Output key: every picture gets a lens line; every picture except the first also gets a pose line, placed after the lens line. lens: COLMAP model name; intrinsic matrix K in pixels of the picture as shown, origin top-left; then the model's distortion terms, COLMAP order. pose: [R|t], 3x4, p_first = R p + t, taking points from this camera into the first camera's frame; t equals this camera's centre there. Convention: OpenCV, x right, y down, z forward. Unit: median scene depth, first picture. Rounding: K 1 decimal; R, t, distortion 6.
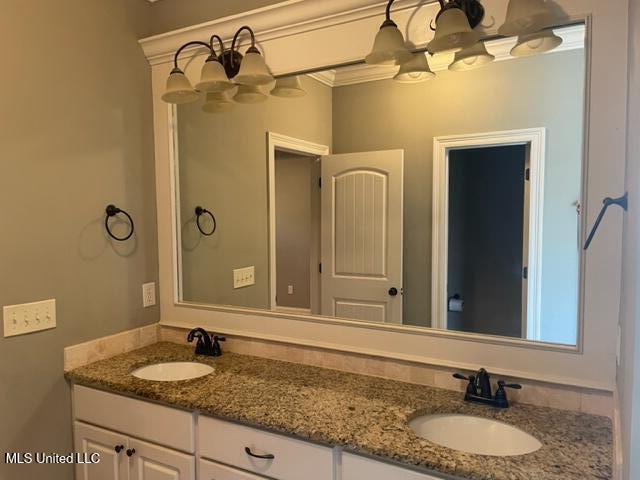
lens RADIAL K [[484.2, 0, 319.7], [0, 484.2, 259.8], [0, 0, 1]] dist [0.069488, -0.079861]
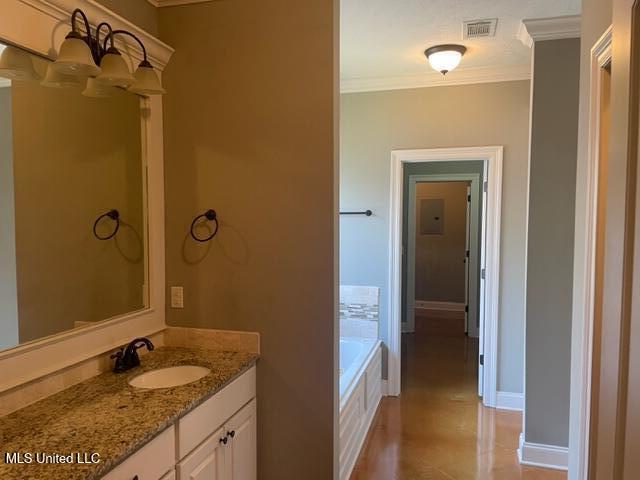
lens RADIAL K [[484.2, 0, 318.8], [0, 484.2, 239.2], [0, 0, 1]] dist [0.069488, -0.079861]
pose [[-0.232144, -0.045295, 0.971626, -1.050172], [0.082984, 0.994351, 0.066181, -0.094487], [-0.969135, 0.095993, -0.227074, 0.785547]]
